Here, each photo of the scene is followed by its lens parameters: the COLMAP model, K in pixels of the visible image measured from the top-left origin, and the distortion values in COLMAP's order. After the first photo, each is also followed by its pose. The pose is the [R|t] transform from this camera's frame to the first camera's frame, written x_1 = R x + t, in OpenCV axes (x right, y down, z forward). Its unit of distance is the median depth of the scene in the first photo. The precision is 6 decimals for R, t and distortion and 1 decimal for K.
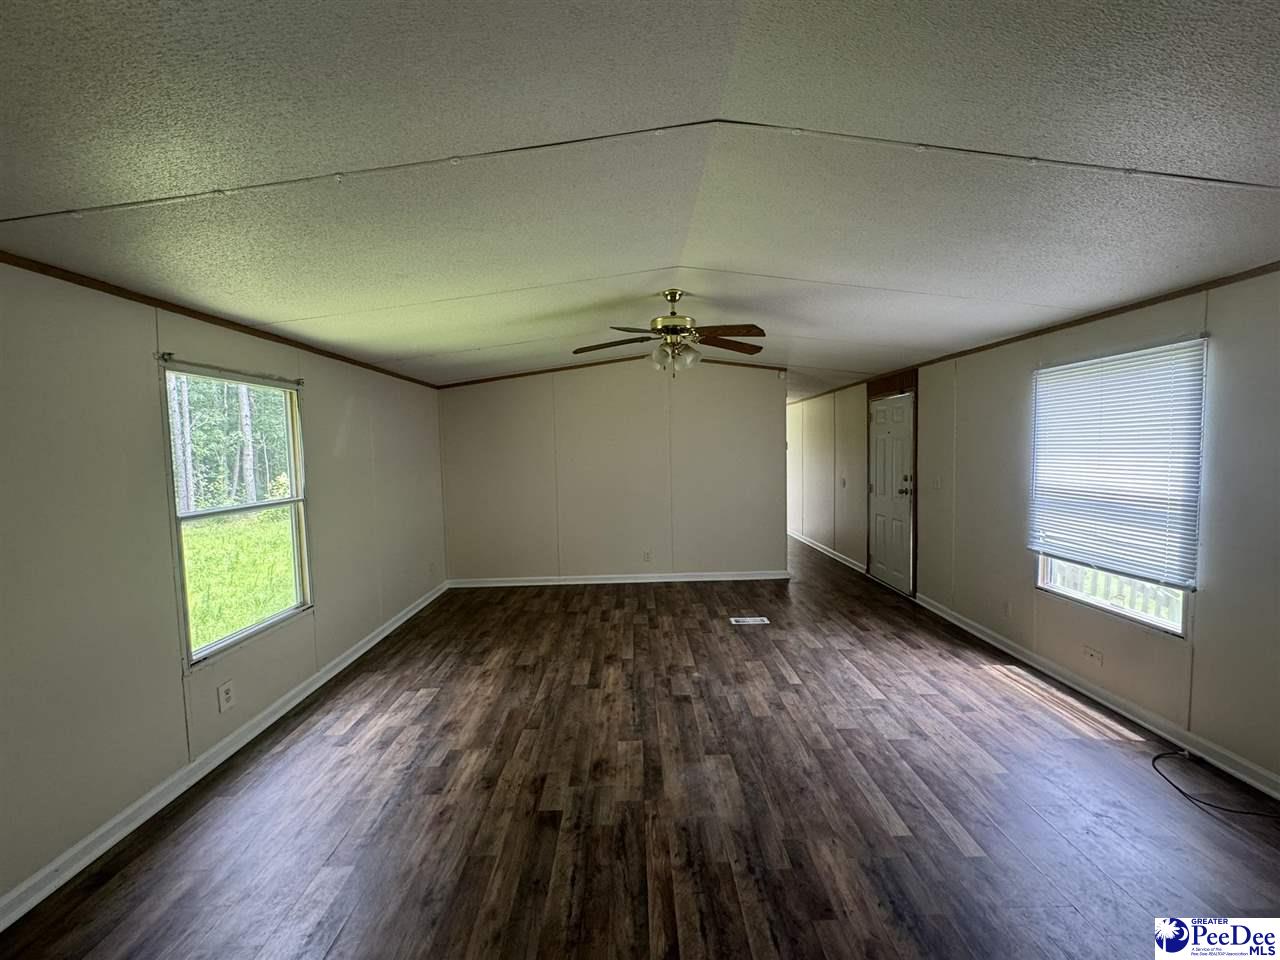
lens RADIAL K [[509.2, 0, 642.4], [0, 509.2, 481.2], [0, 0, 1]] dist [-0.005383, 0.000910]
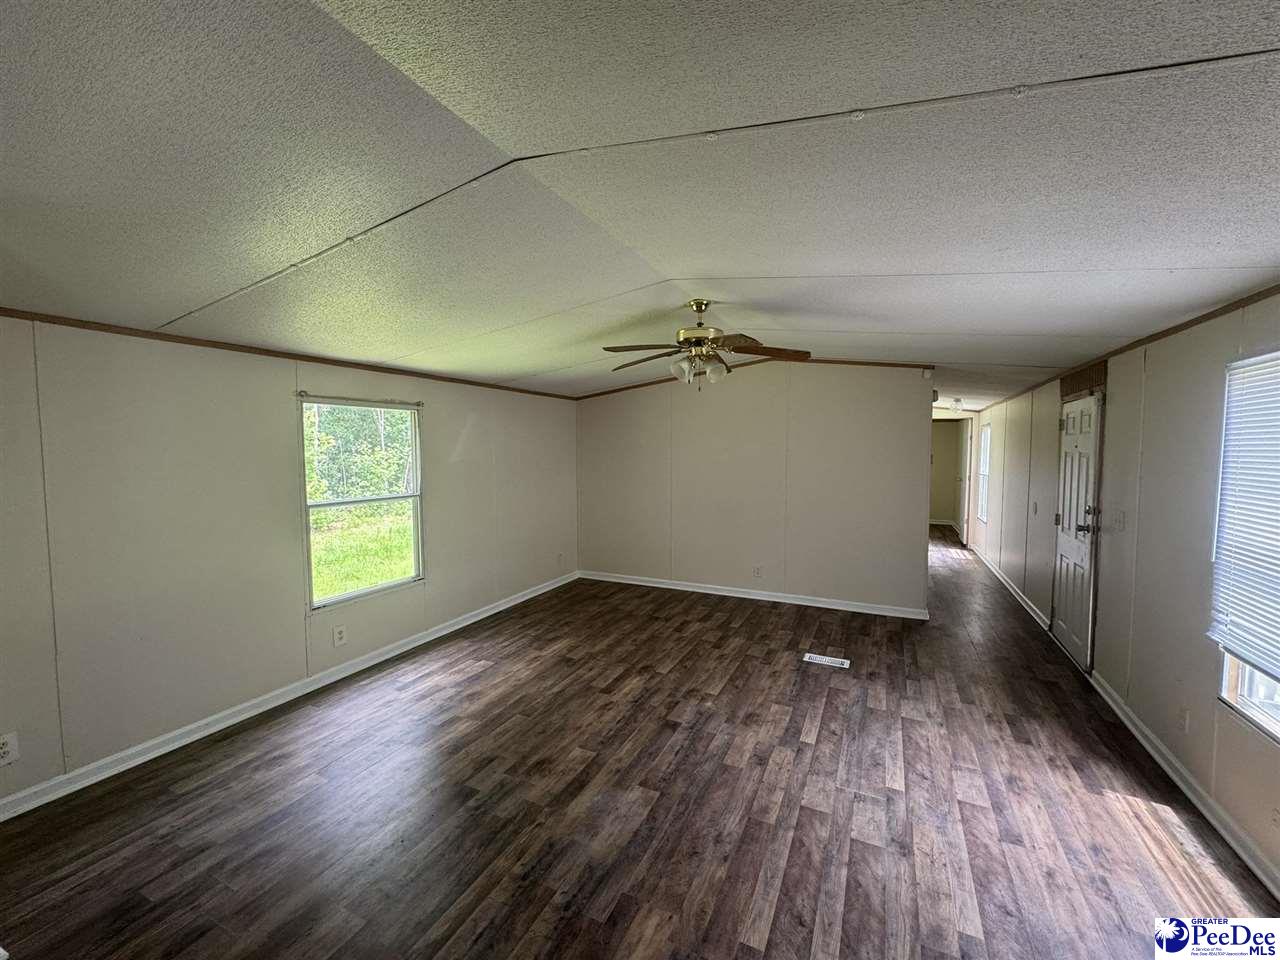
lens RADIAL K [[509.2, 0, 635.3], [0, 509.2, 479.8], [0, 0, 1]] dist [-0.005383, 0.000910]
pose [[0.894575, 0.046647, -0.444478, 0.399443], [-0.046169, 0.998863, 0.011907, -0.043613], [0.444528, 0.009869, 0.895711, 0.091529]]
